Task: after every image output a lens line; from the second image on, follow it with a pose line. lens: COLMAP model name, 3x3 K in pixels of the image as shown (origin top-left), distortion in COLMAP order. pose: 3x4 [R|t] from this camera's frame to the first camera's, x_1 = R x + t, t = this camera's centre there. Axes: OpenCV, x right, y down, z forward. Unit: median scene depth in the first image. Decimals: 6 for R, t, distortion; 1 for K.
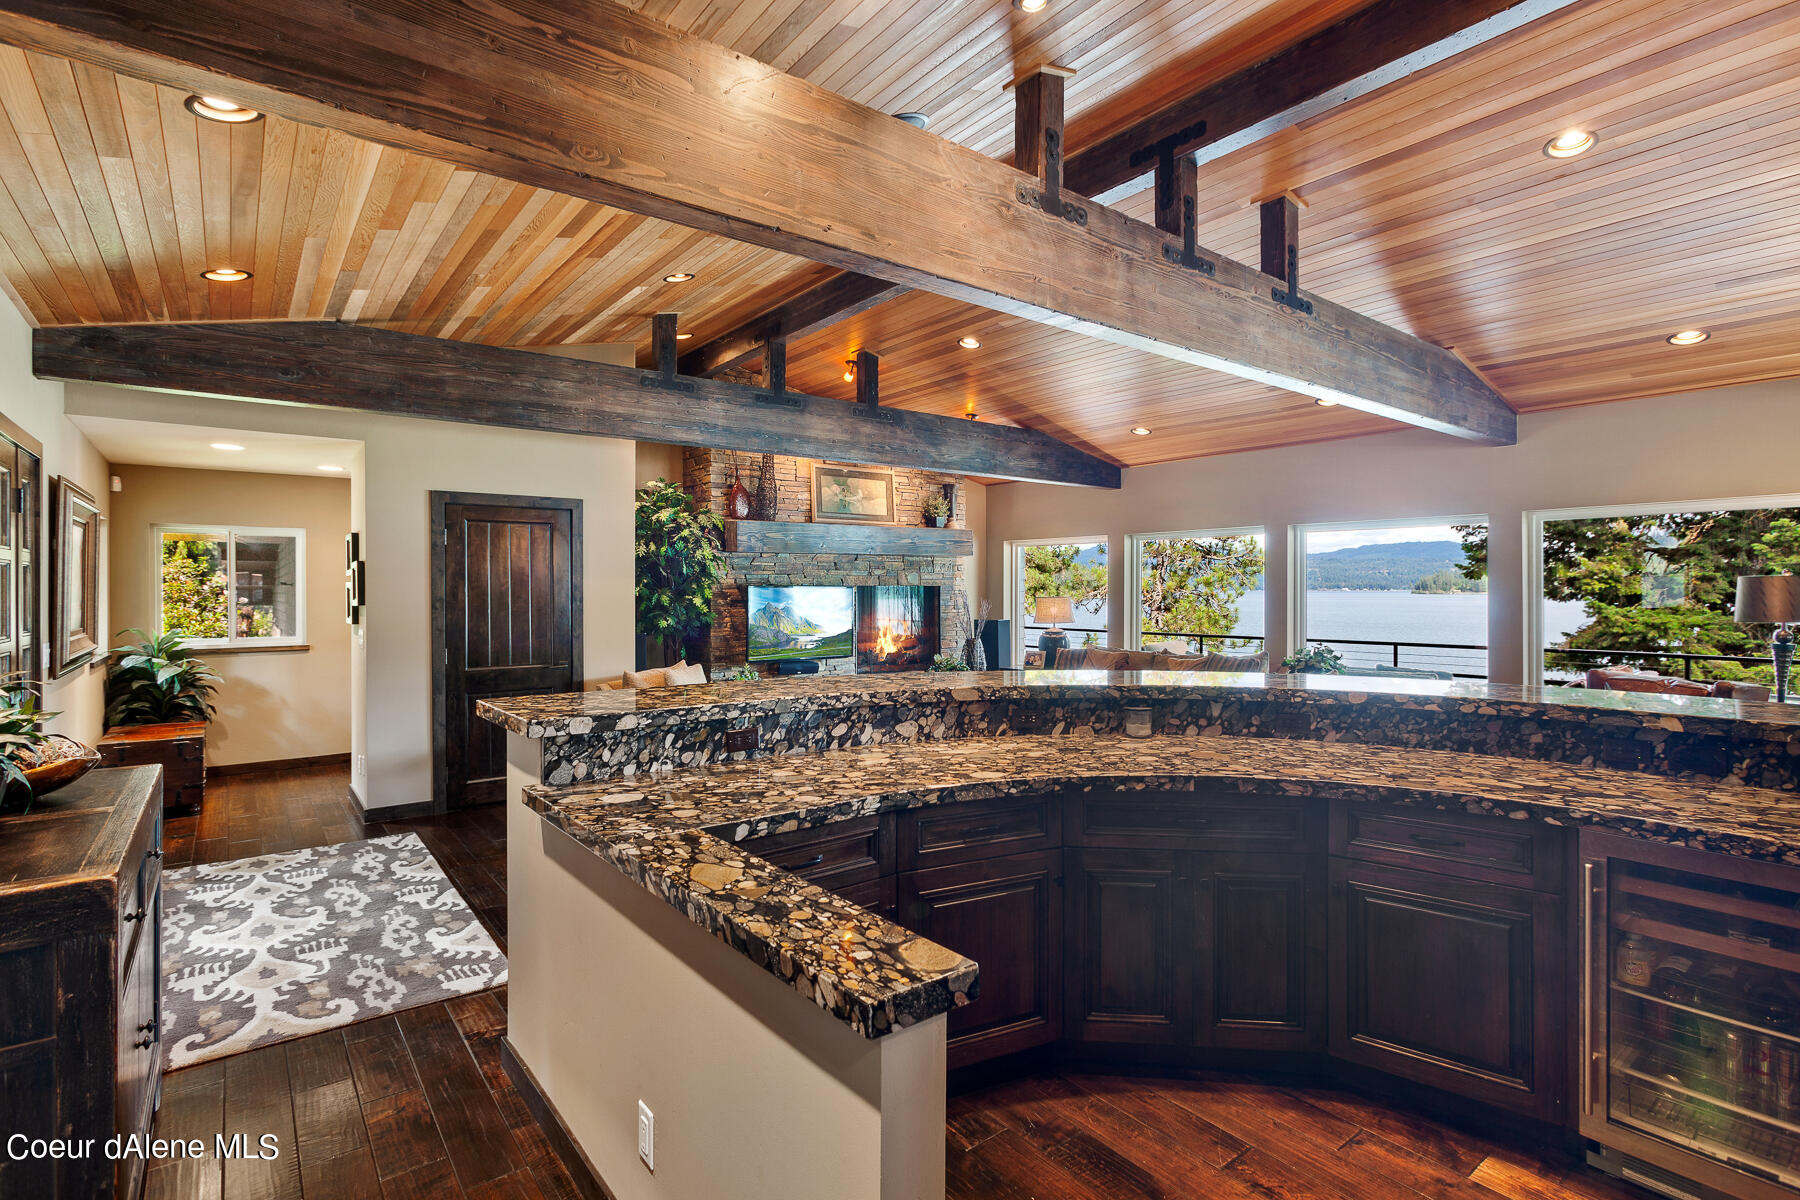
lens RADIAL K [[872.8, 0, 906.9], [0, 872.8, 597.4], [0, 0, 1]] dist [-0.014640, 0.003902]
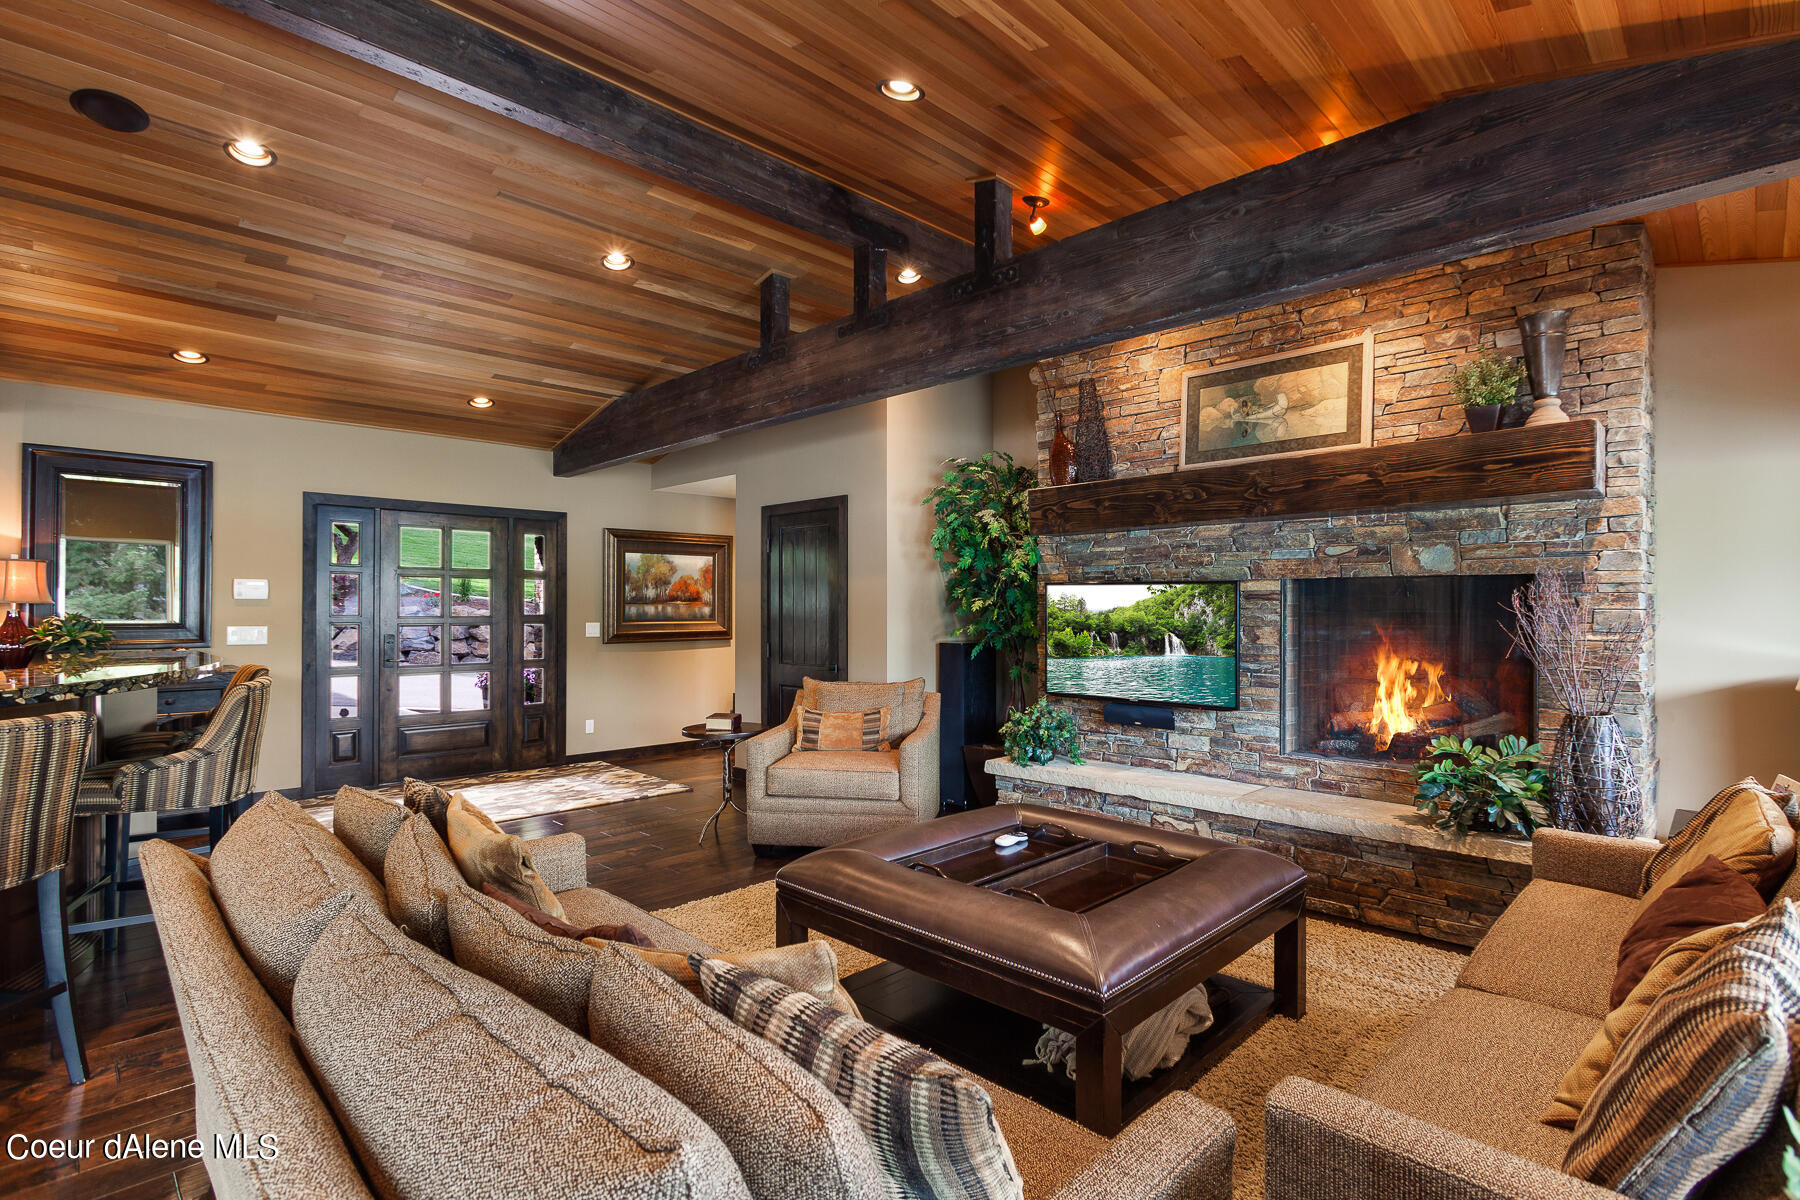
lens RADIAL K [[872.8, 0, 900.8], [0, 872.8, 597.2], [0, 0, 1]] dist [-0.014640, 0.003902]
pose [[0.110527, -0.007373, -0.993846, 0.968340], [-0.008466, 0.999929, -0.008360, -0.003266], [0.993837, 0.009338, 0.110457, 1.710702]]
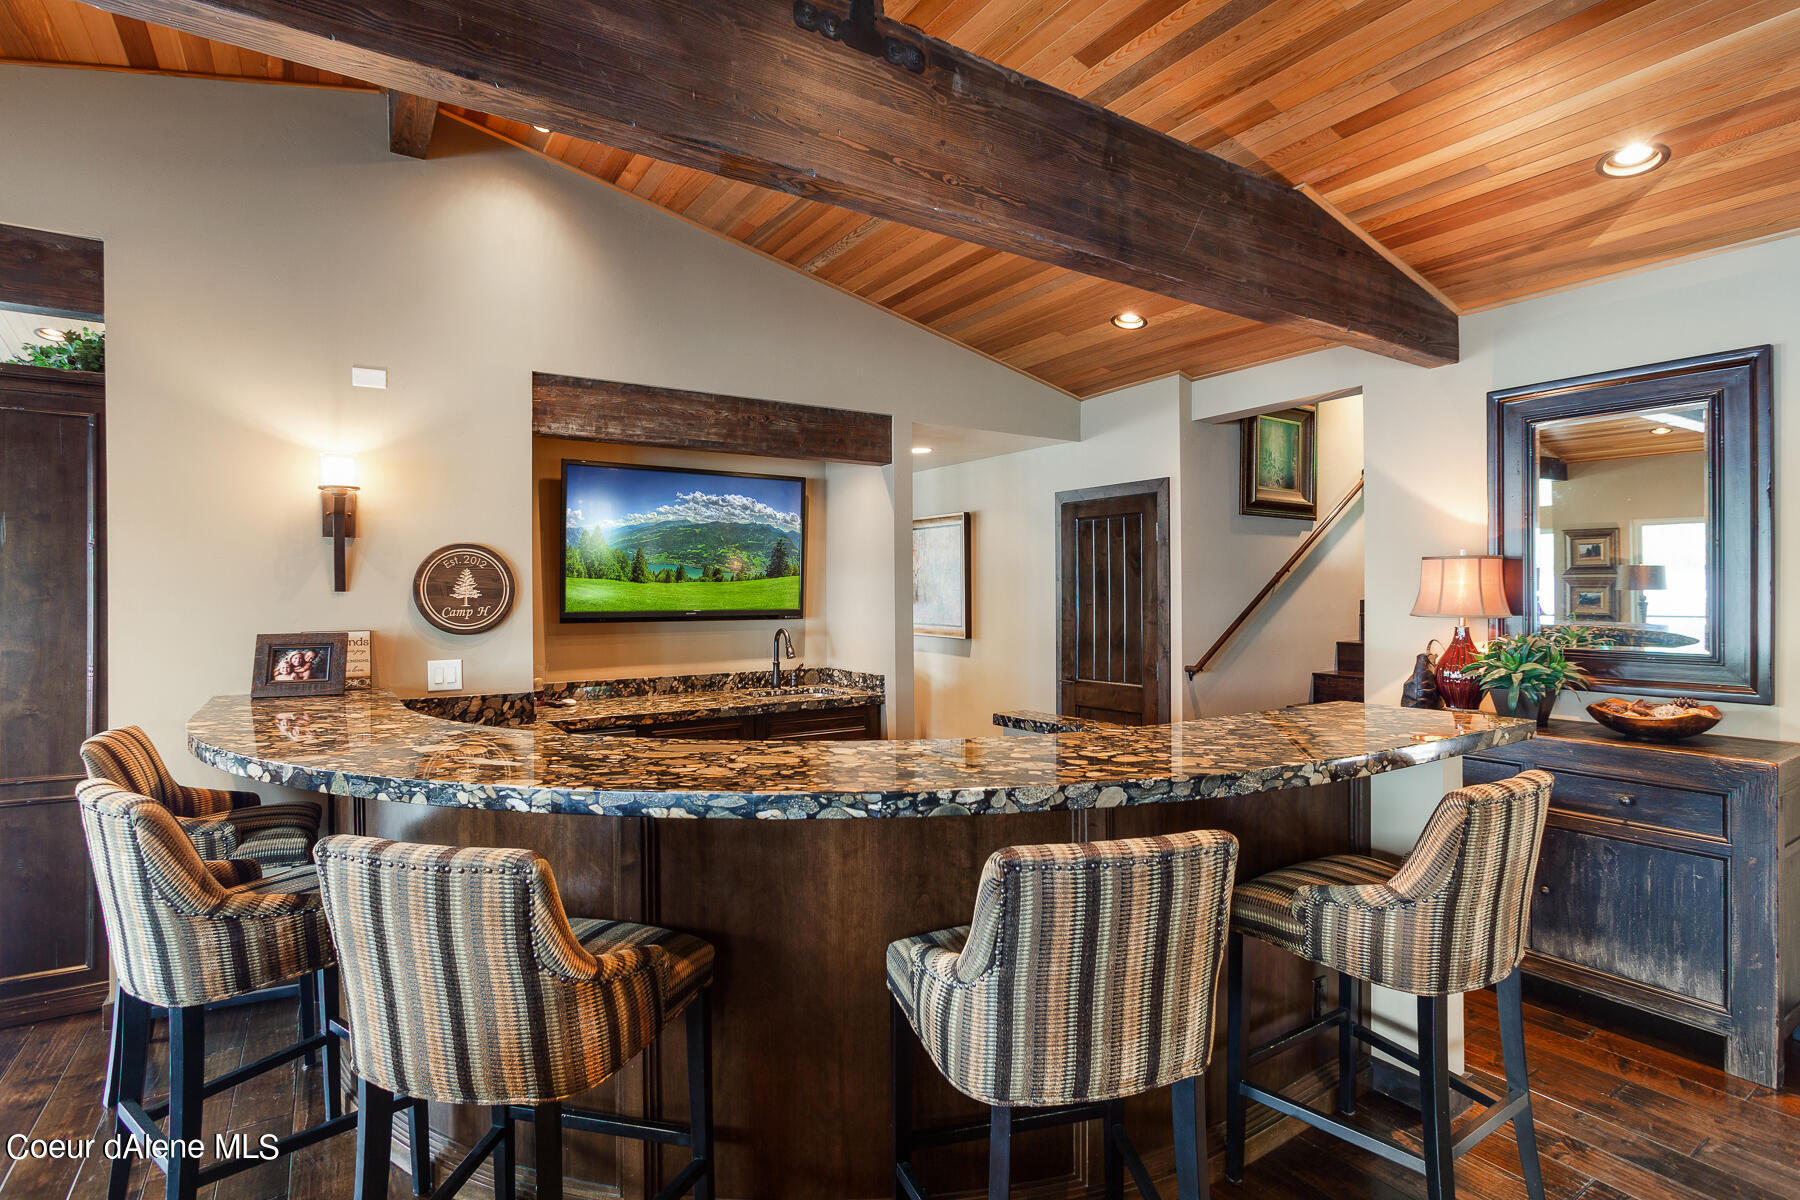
lens RADIAL K [[872.8, 0, 896.2], [0, 872.8, 591.4], [0, 0, 1]] dist [-0.014640, 0.003902]
pose [[-0.996826, 0.001757, 0.079597, 0.253092], [0.001873, 0.999997, 0.001382, -0.019696], [-0.079594, 0.001526, -0.996826, 1.552630]]
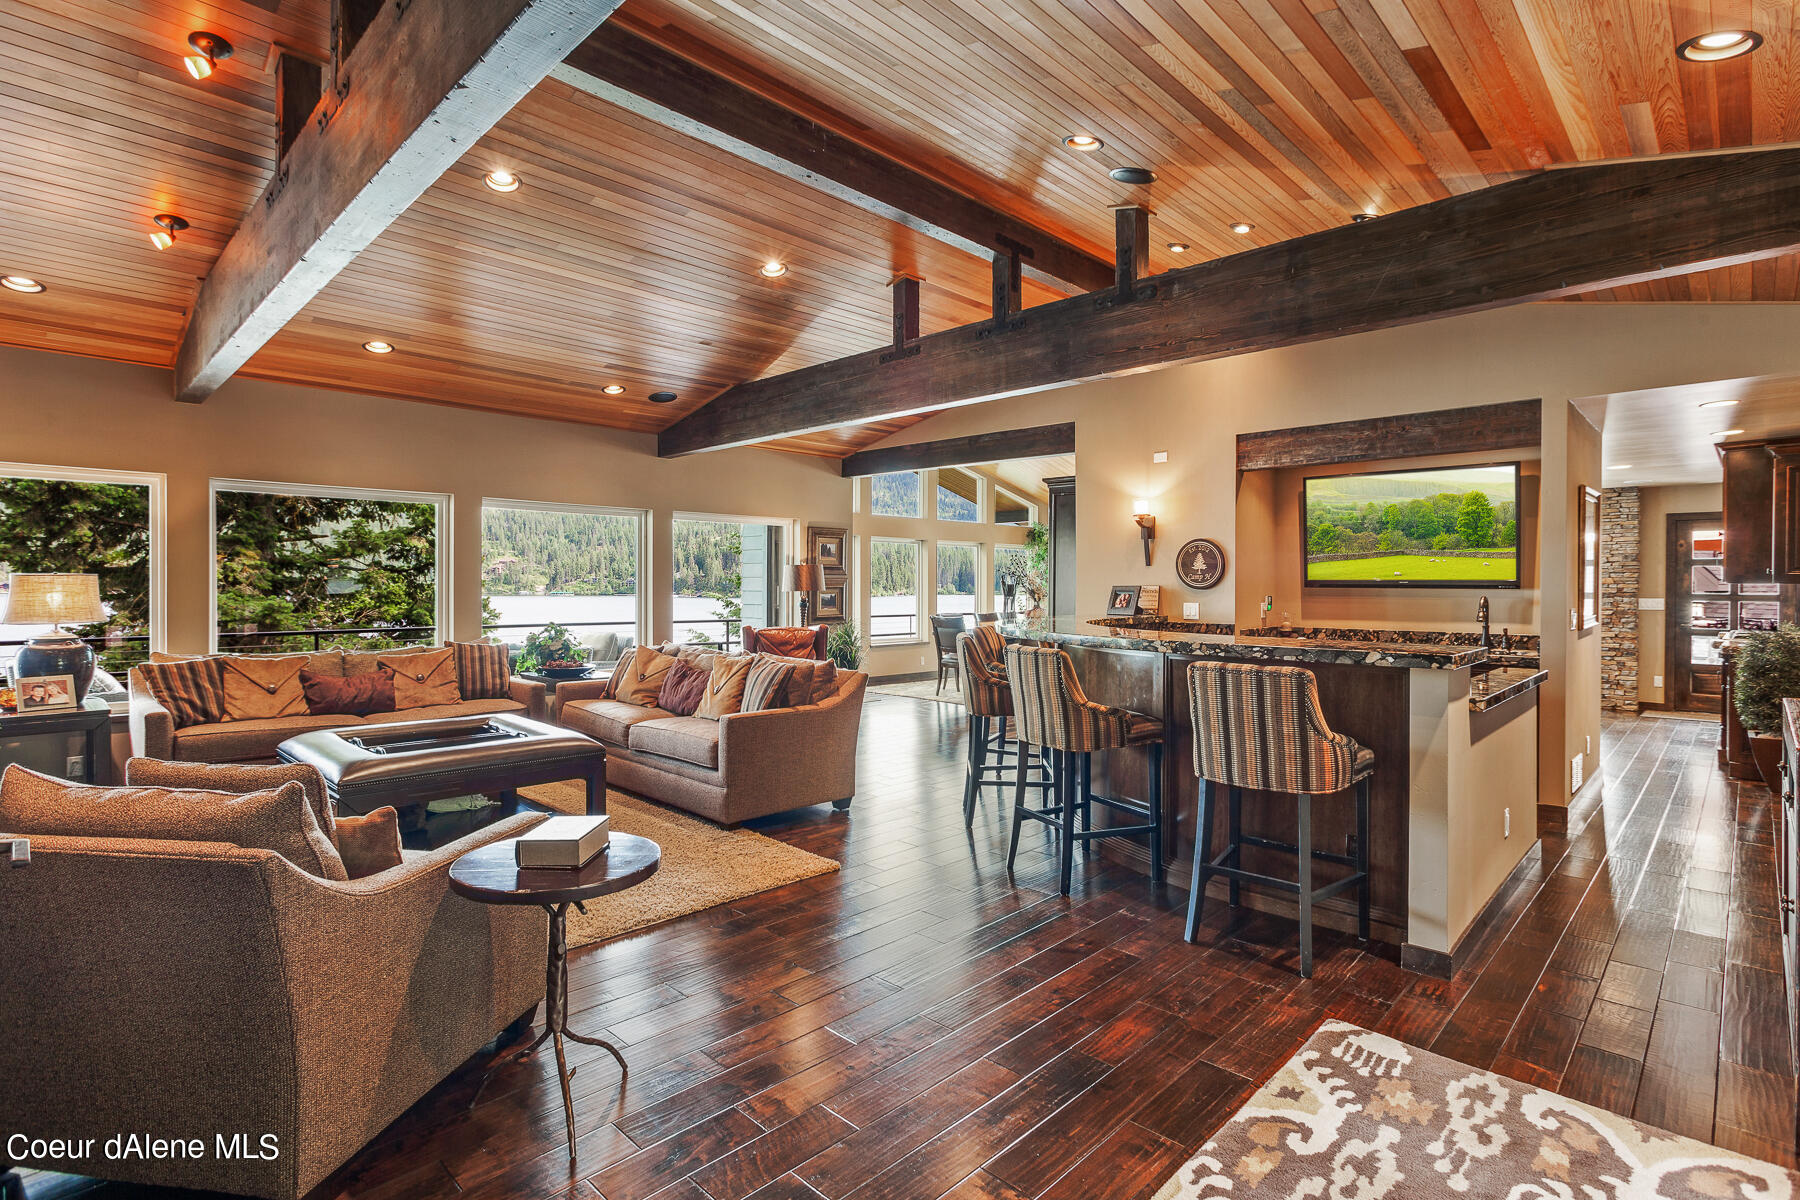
lens RADIAL K [[872.8, 0, 907.8], [0, 872.8, 590.3], [0, 0, 1]] dist [-0.014640, 0.003902]
pose [[-0.137611, -0.011385, 0.990421, -1.134412], [-0.000874, 0.999935, 0.011373, 0.019217], [-0.990486, 0.000700, -0.137612, 1.424497]]
